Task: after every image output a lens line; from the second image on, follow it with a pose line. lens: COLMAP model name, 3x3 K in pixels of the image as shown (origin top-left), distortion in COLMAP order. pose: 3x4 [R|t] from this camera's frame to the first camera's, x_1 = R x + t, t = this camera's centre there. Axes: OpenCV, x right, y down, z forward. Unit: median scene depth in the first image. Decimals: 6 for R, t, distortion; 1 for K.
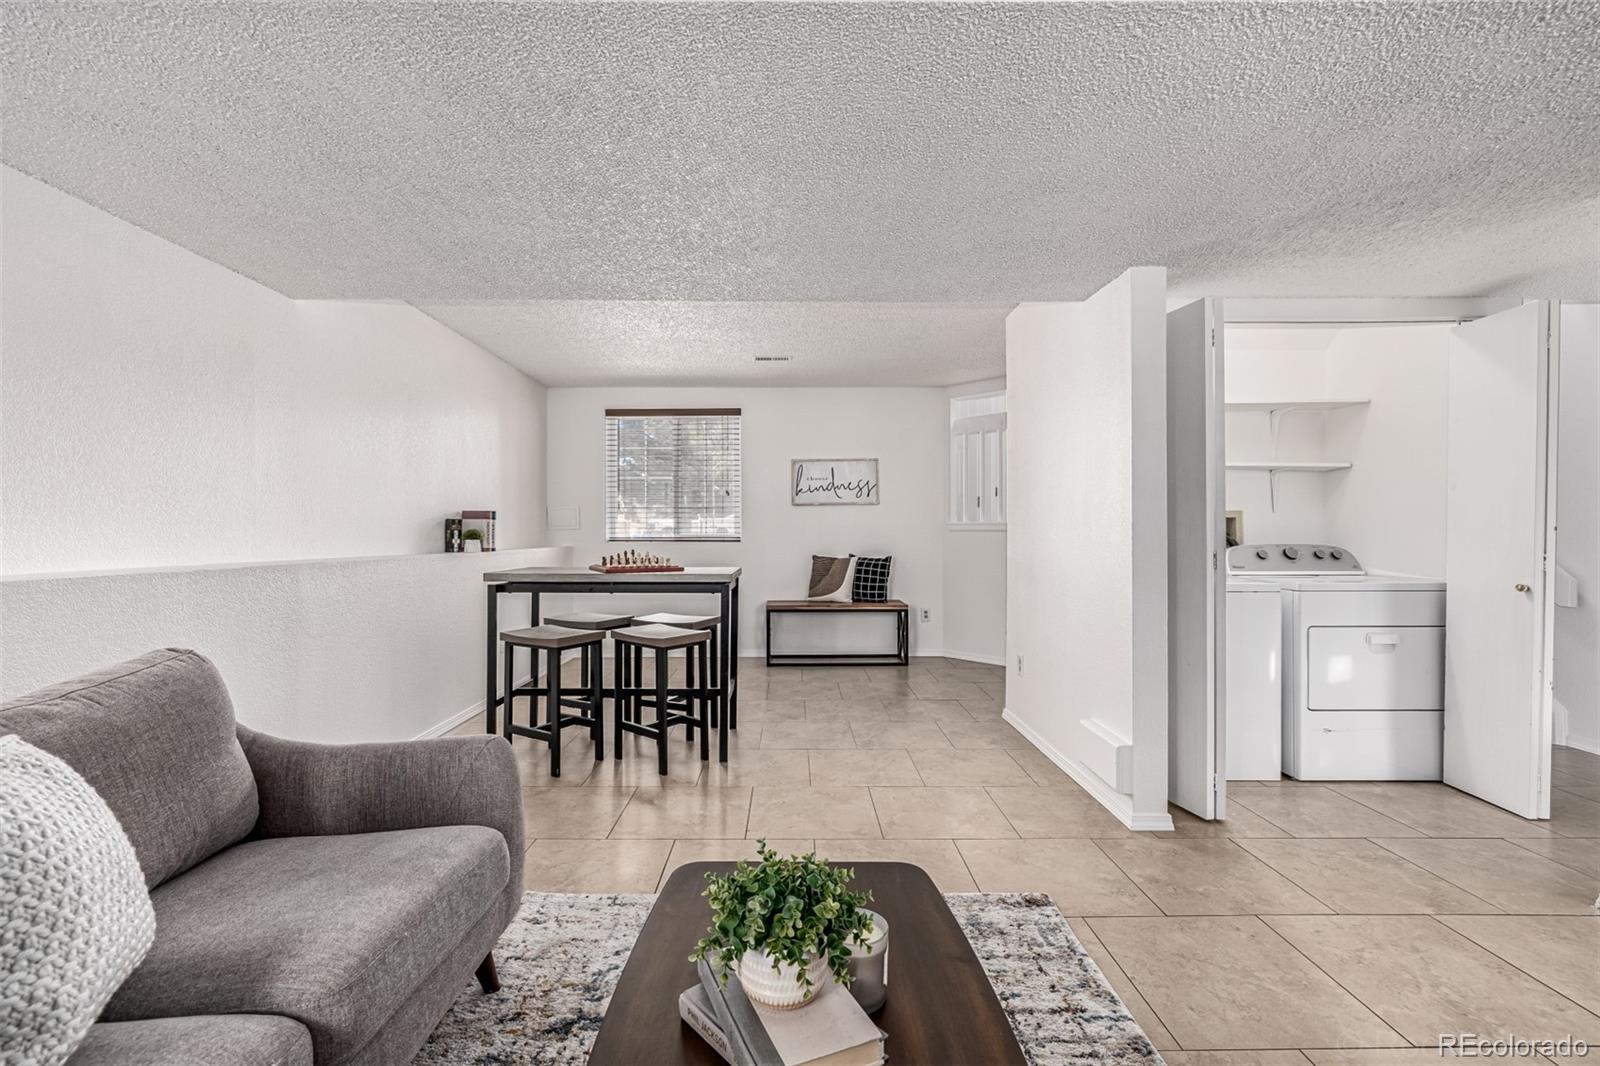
lens RADIAL K [[668.5, 0, 801.4], [0, 668.5, 534.3], [0, 0, 1]] dist [0.000578, 0.000181]
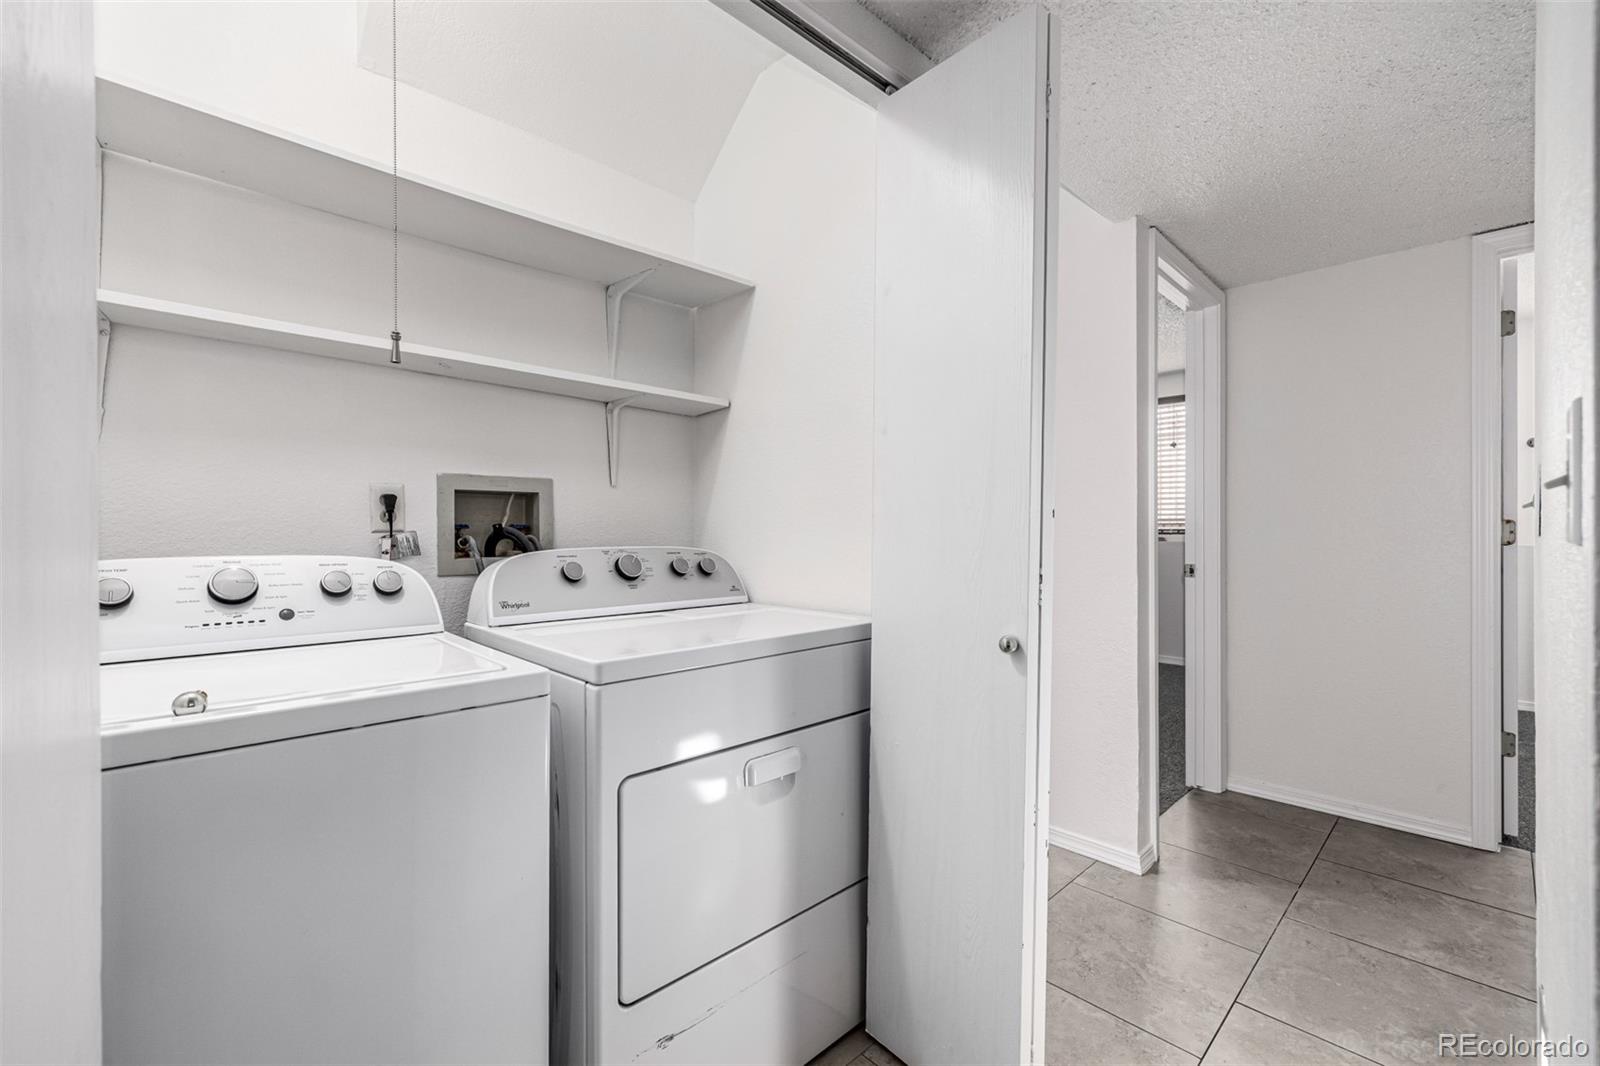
lens RADIAL K [[668.5, 0, 801.3], [0, 668.5, 526.0], [0, 0, 1]] dist [0.000578, 0.000181]
pose [[0.719616, 0.009483, 0.694307, 0.483537], [-0.001216, 0.999922, -0.012397, 0.003895], [-0.694371, 0.008077, 0.719572, 0.562819]]
